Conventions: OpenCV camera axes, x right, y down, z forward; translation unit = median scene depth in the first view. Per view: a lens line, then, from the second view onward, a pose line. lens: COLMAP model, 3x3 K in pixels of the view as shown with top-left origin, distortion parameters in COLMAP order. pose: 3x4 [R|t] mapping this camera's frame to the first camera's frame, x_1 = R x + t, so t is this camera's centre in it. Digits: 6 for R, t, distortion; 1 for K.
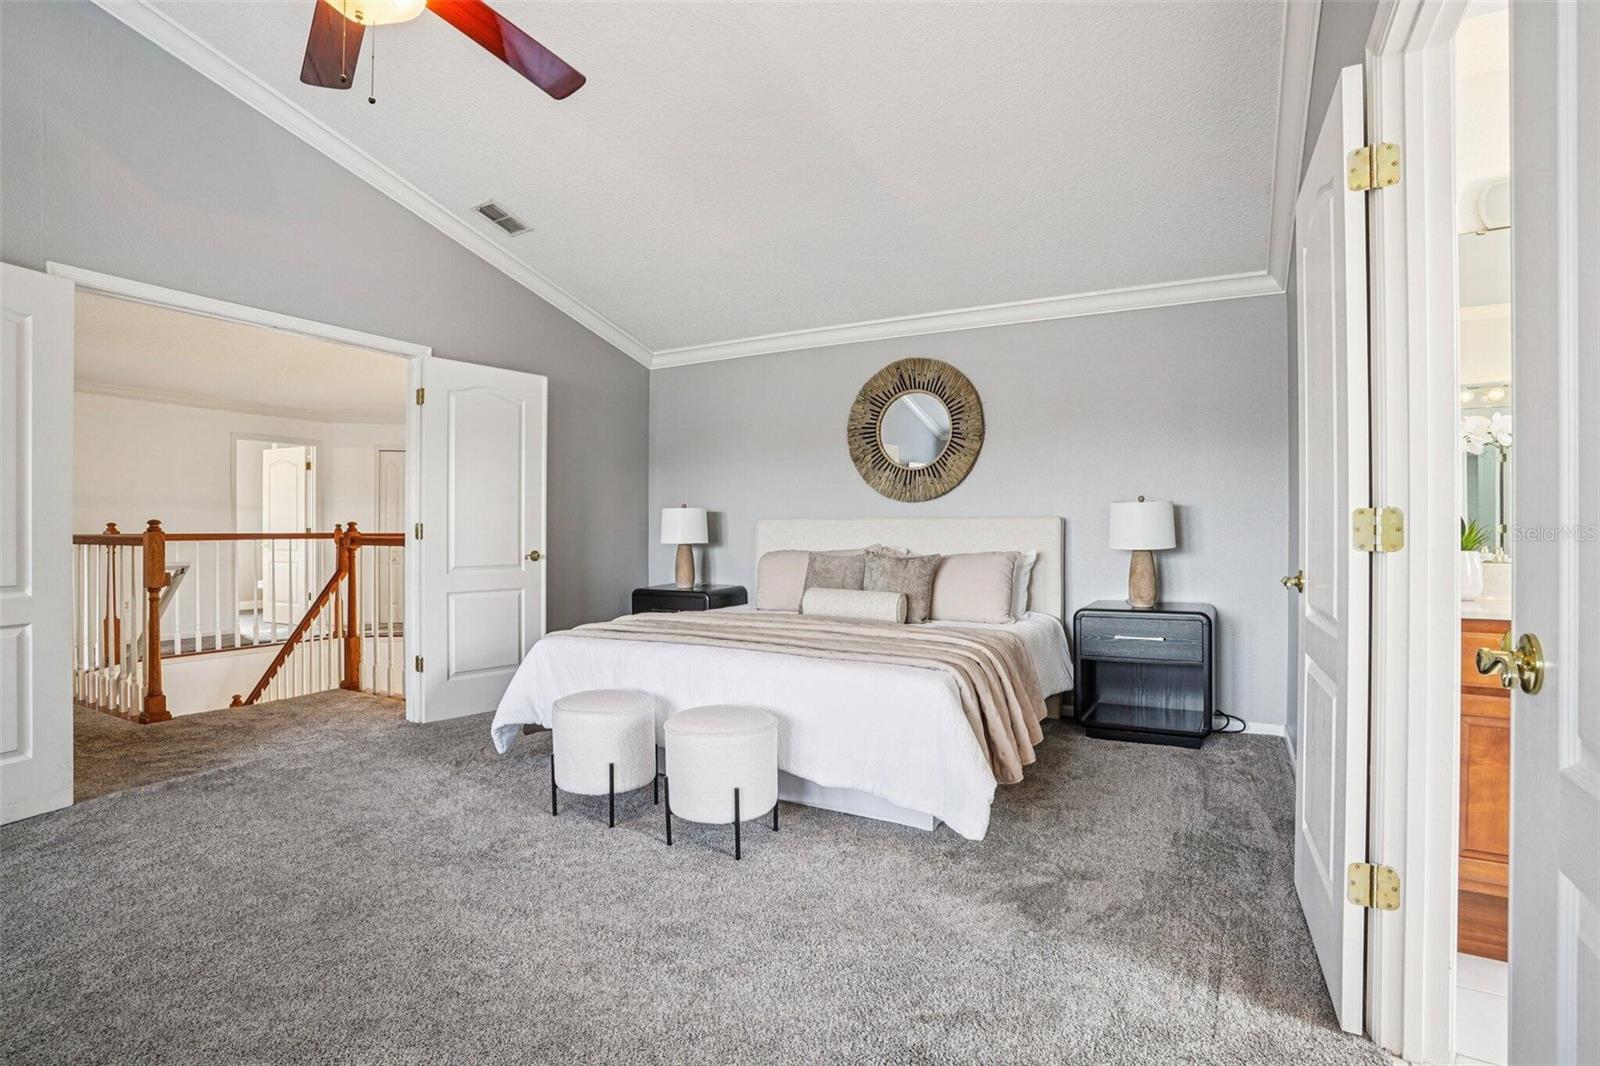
lens RADIAL K [[787.0, 0, 807.2], [0, 787.0, 524.0], [0, 0, 1]] dist [-0.056480, 0.010759]
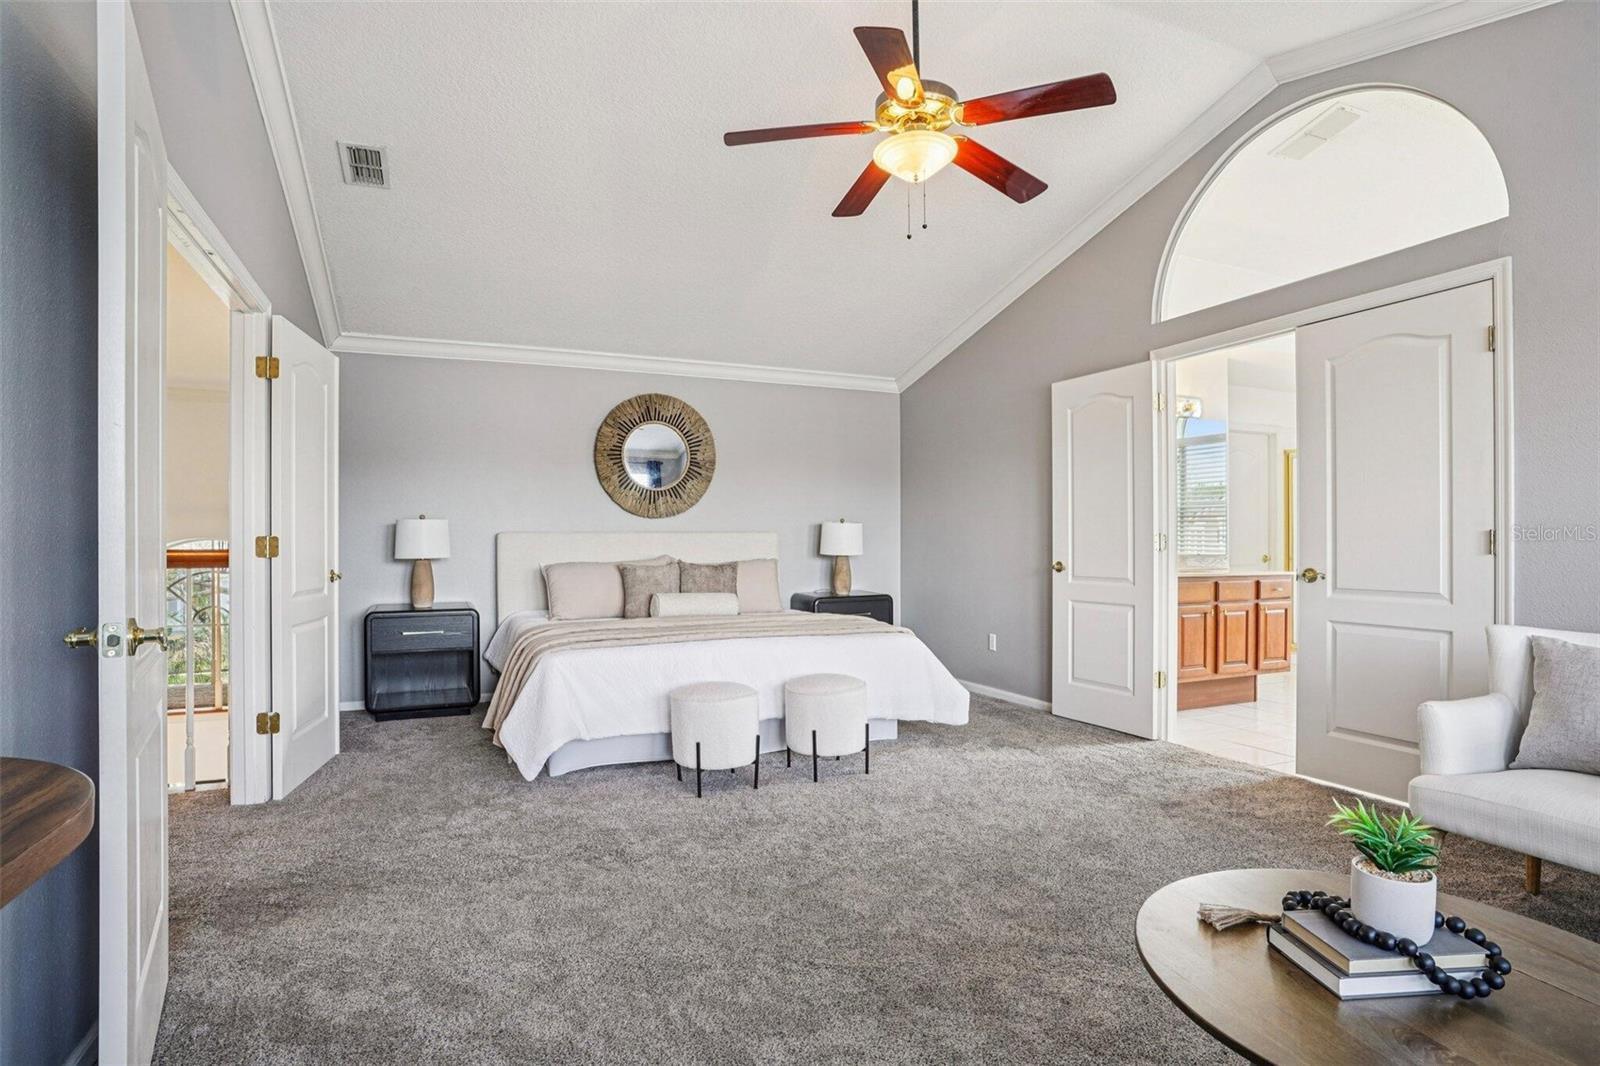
lens RADIAL K [[820.4, 0, 802.0], [0, 820.4, 540.0], [0, 0, 1]] dist [-0.043016, 0.013978]
pose [[0.601807, -0.002605, 0.798637, -0.718356], [-0.004085, 0.999972, 0.006340, -0.004168], [-0.798631, -0.007078, 0.601779, 0.102867]]
